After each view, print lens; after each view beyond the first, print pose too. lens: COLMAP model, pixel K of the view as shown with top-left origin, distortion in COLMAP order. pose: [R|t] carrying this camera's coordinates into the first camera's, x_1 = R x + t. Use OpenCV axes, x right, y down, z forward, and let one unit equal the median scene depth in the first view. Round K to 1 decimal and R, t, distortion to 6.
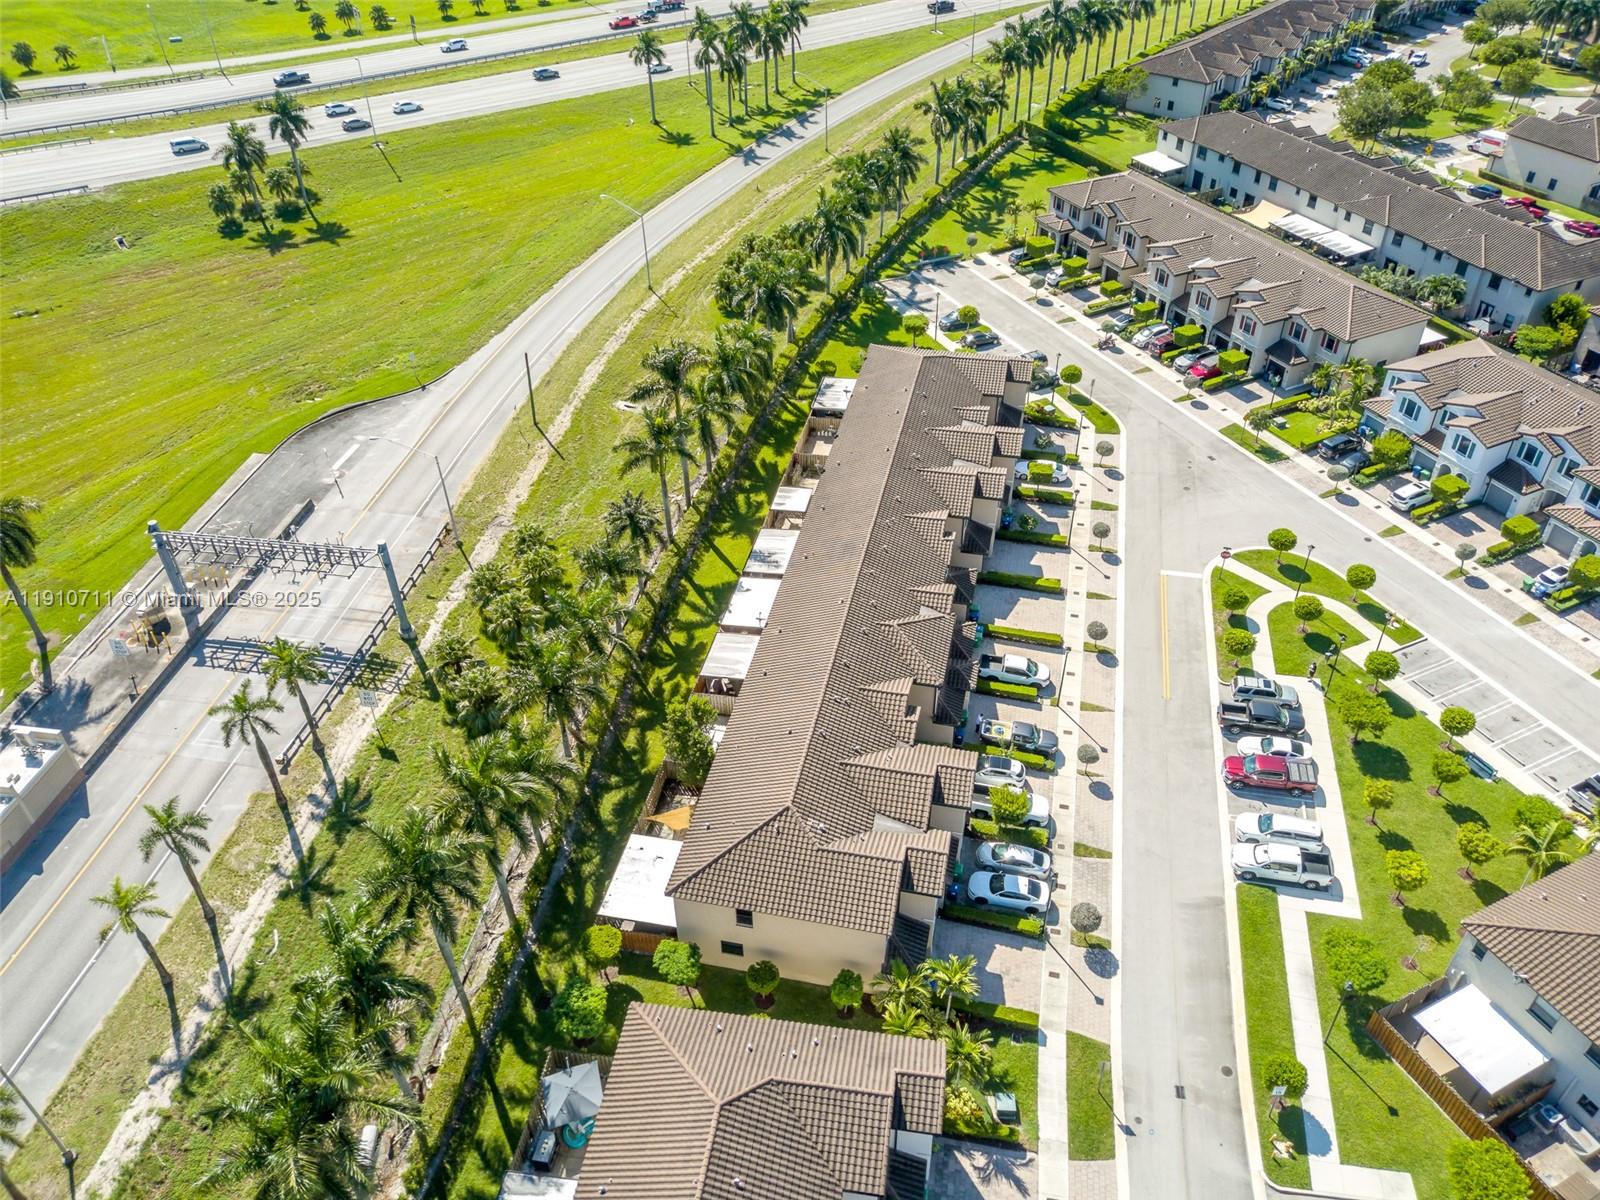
lens RADIAL K [[1199.4, 0, 800.0], [0, 1199.4, 600.0], [0, 0, 1]] dist [0.098525, -0.147157]
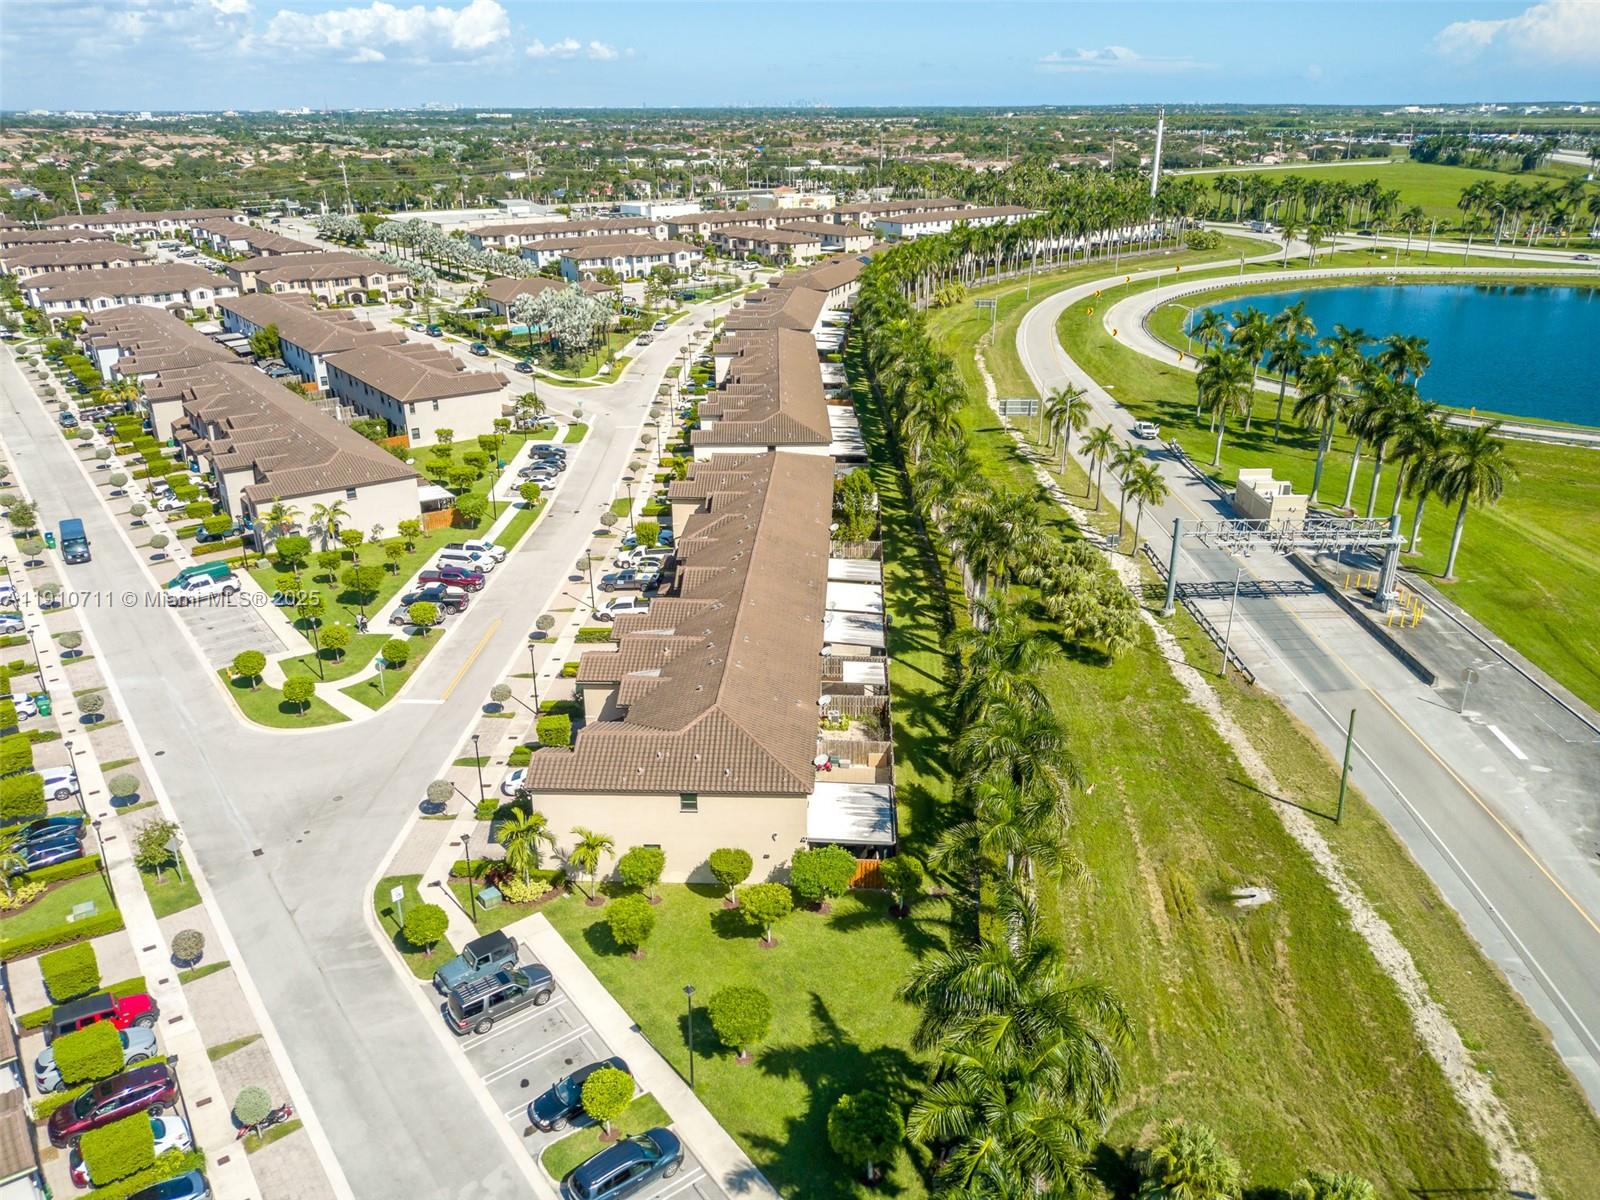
lens RADIAL K [[1199.4, 0, 800.0], [0, 1199.4, 600.0], [0, 0, 1]] dist [0.098525, -0.147157]
pose [[-0.985458, 0.082766, -0.148400, 0.154104], [-0.089214, 0.491271, 0.866426, -0.817436], [0.144615, 0.867065, -0.476743, 1.322350]]
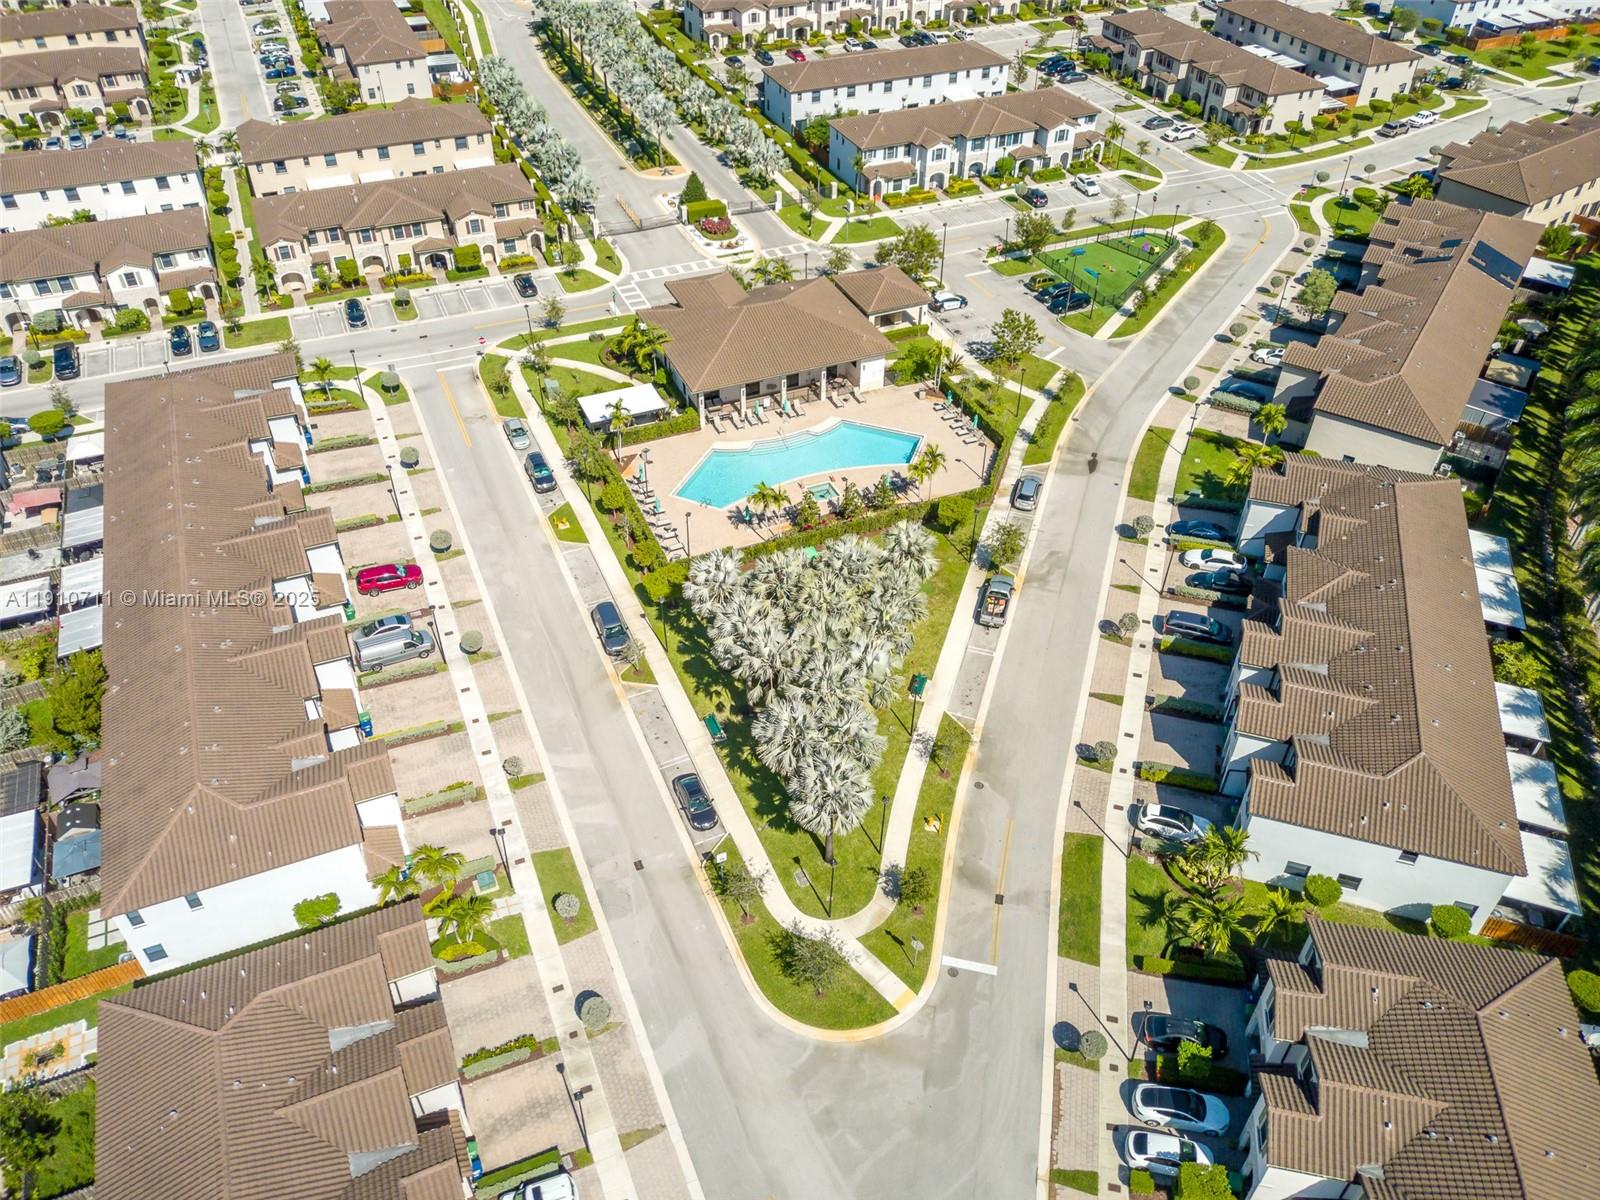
lens RADIAL K [[1199.4, 0, 800.0], [0, 1199.4, 600.0], [0, 0, 1]] dist [0.098525, -0.147157]
pose [[-0.998816, -0.029044, 0.039026, 0.181901], [0.032611, 0.195562, 0.980149, -0.056717], [-0.036099, 0.980261, -0.194384, 0.046368]]
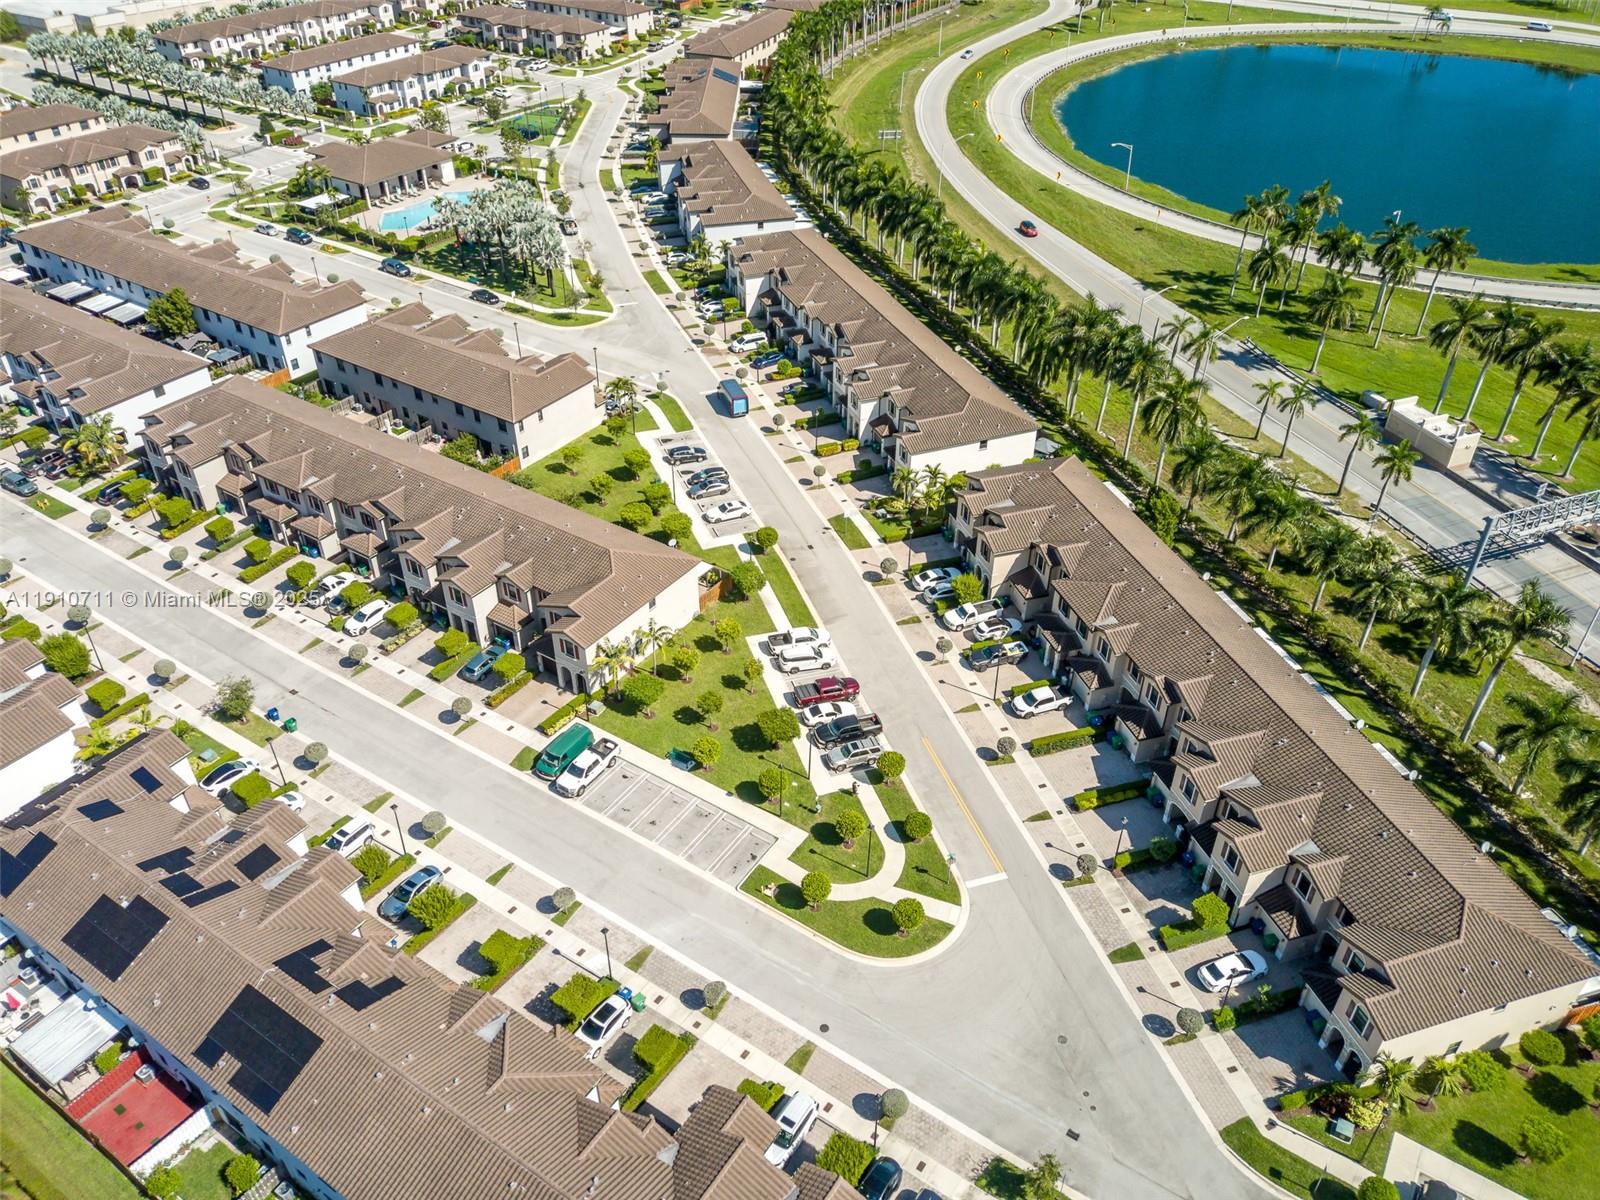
lens RADIAL K [[1199.4, 0, 800.0], [0, 1199.4, 600.0], [0, 0, 1]] dist [0.098525, -0.147157]
pose [[-0.866108, 0.304965, -0.396048, 0.682726], [-0.304148, 0.307243, 0.901718, -0.798788], [0.396676, 0.901442, -0.173351, 0.858442]]
